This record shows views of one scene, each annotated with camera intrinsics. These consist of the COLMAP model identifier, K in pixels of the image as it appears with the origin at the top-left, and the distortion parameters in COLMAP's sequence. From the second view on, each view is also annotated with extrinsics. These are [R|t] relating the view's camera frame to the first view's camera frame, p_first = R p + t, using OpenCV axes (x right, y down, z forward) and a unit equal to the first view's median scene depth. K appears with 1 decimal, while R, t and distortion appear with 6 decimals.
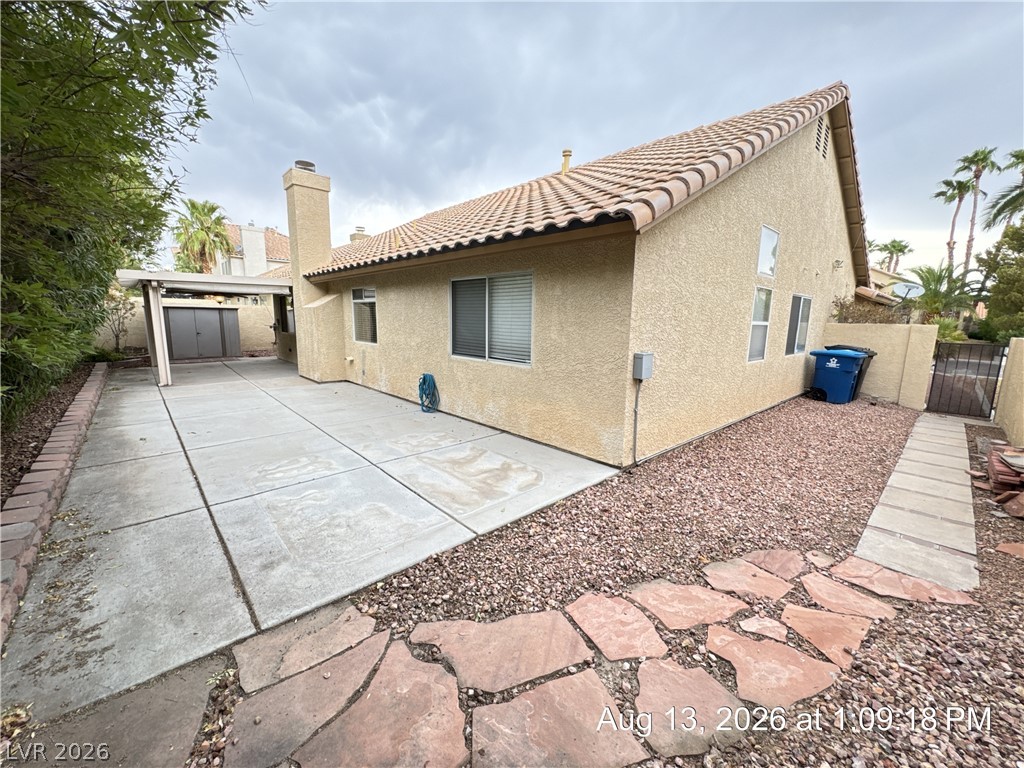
lens RADIAL K [[409.7, 0, 513.4], [0, 409.7, 380.5], [0, 0, 1]] dist [-0.003009, 0.000568]
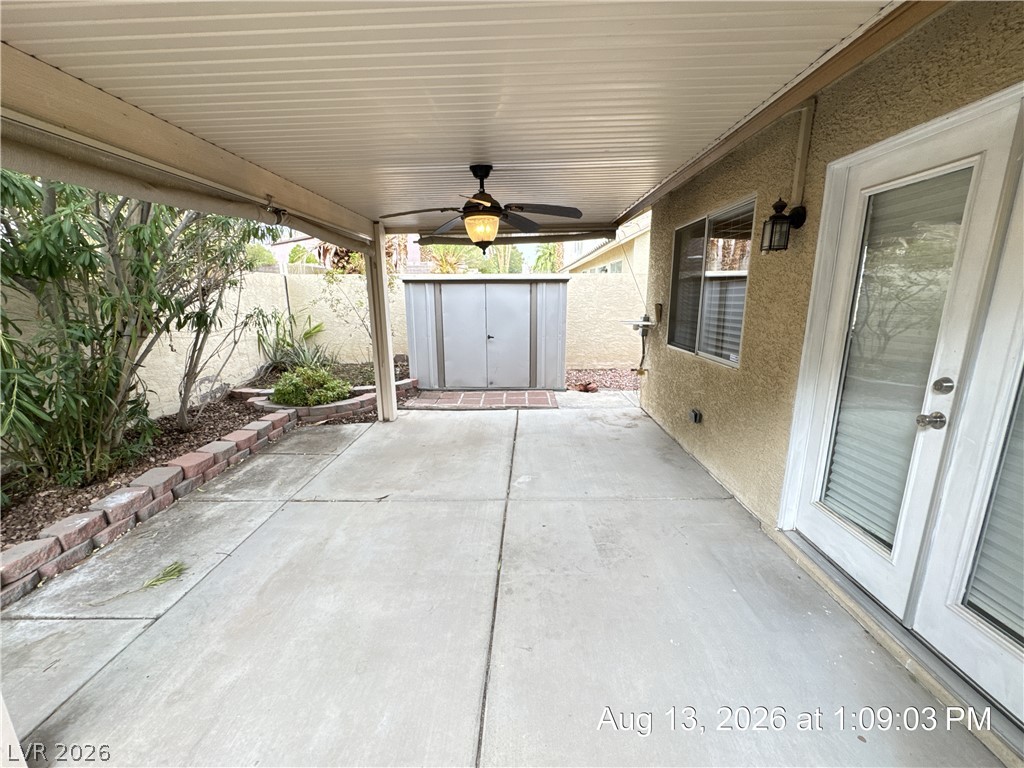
lens RADIAL K [[409.7, 0, 508.9], [0, 409.7, 384.7], [0, 0, 1]] dist [-0.003009, 0.000568]
pose [[0.709316, 0.123238, -0.694034, -0.411204], [-0.084144, 0.992361, 0.090215, -0.100507], [0.699851, -0.005592, 0.714267, 0.660209]]
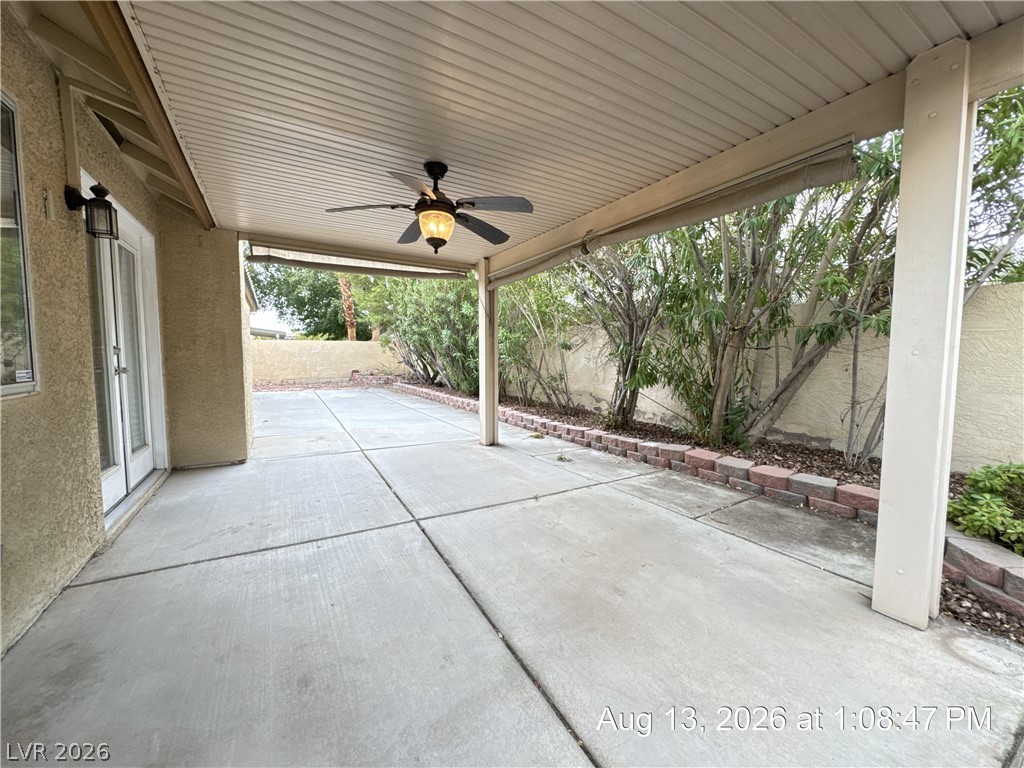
lens RADIAL K [[409.7, 0, 514.4], [0, 409.7, 383.1], [0, 0, 1]] dist [-0.003009, 0.000568]
pose [[-0.974919, -0.040515, 0.218841, -0.740824], [0.010372, 0.973952, 0.226517, -0.139901], [-0.222318, 0.223106, -0.949104, 1.111624]]
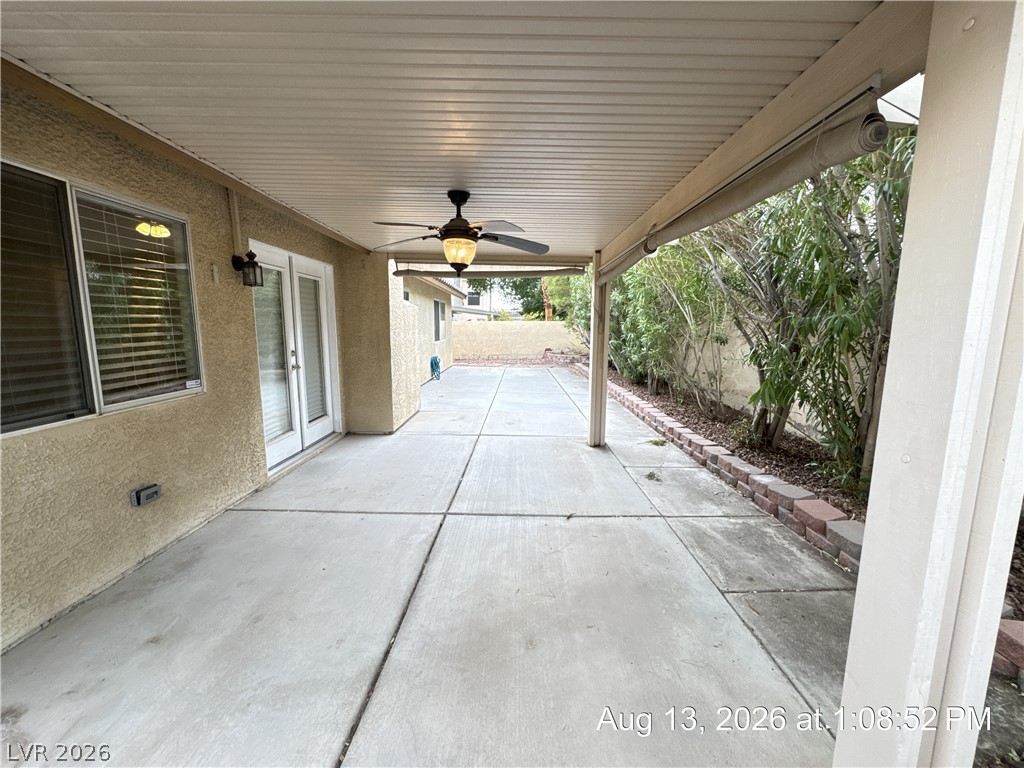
lens RADIAL K [[409.7, 0, 514.9], [0, 409.7, 383.9], [0, 0, 1]] dist [-0.003009, 0.000568]
pose [[-0.729044, -0.123771, 0.673183, -0.859748], [0.084508, 0.959713, 0.267973, -0.163938], [-0.679230, 0.252253, -0.689214, 1.039496]]
